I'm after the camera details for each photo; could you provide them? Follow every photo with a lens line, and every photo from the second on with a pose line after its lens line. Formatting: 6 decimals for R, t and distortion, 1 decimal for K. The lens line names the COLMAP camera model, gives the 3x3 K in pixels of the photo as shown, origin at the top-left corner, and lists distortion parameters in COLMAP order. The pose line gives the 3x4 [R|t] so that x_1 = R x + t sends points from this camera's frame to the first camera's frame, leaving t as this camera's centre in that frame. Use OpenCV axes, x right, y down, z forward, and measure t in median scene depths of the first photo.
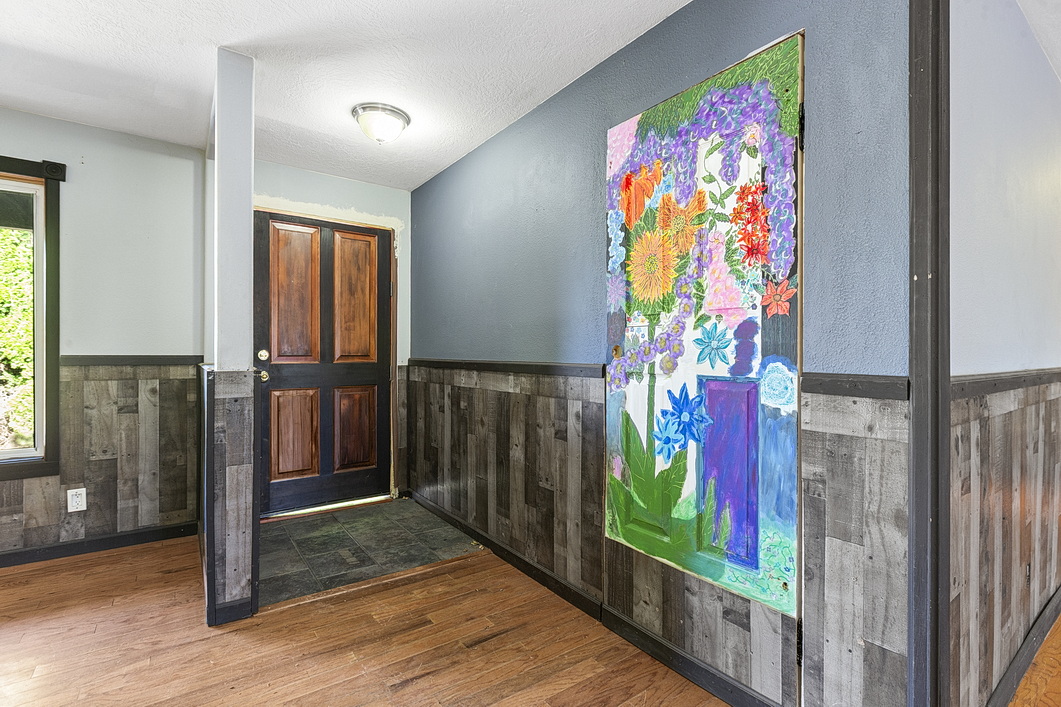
lens RADIAL K [[483.6, 0, 530.2], [0, 483.6, 357.0], [0, 0, 1]] dist [0.000790, 0.000734]
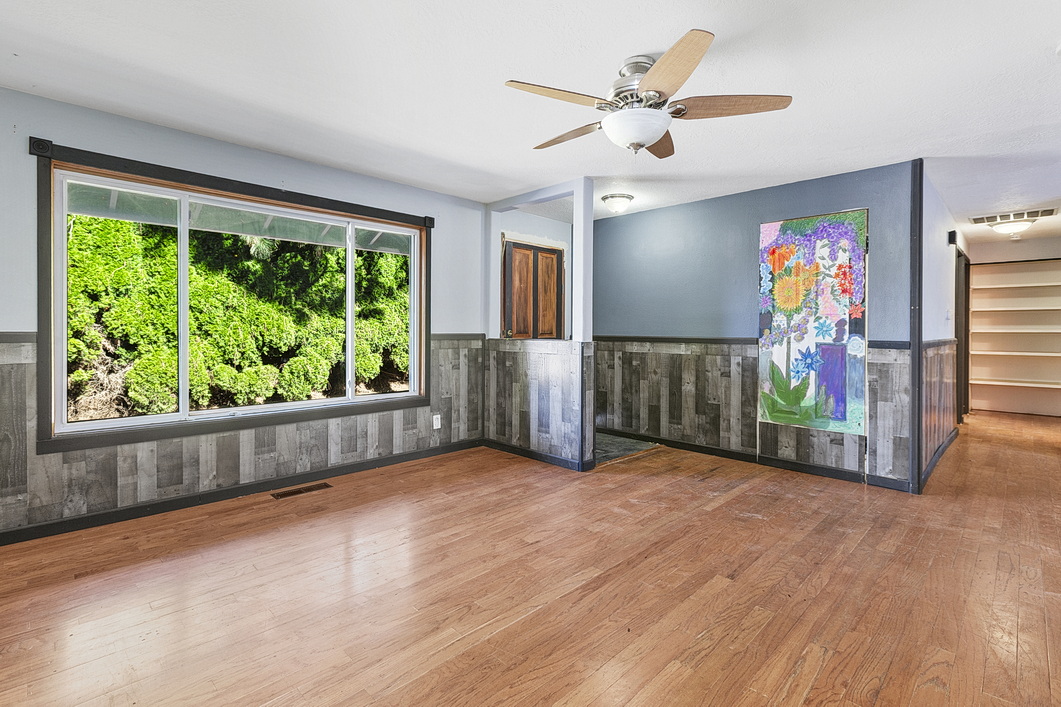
lens RADIAL K [[483.6, 0, 540.1], [0, 483.6, 335.5], [0, 0, 1]] dist [0.000790, 0.000734]
pose [[0.984688, -0.002419, 0.174312, -1.756402], [0.001189, 0.999974, 0.007160, -0.017059], [-0.174324, -0.006843, 0.984665, -1.355929]]
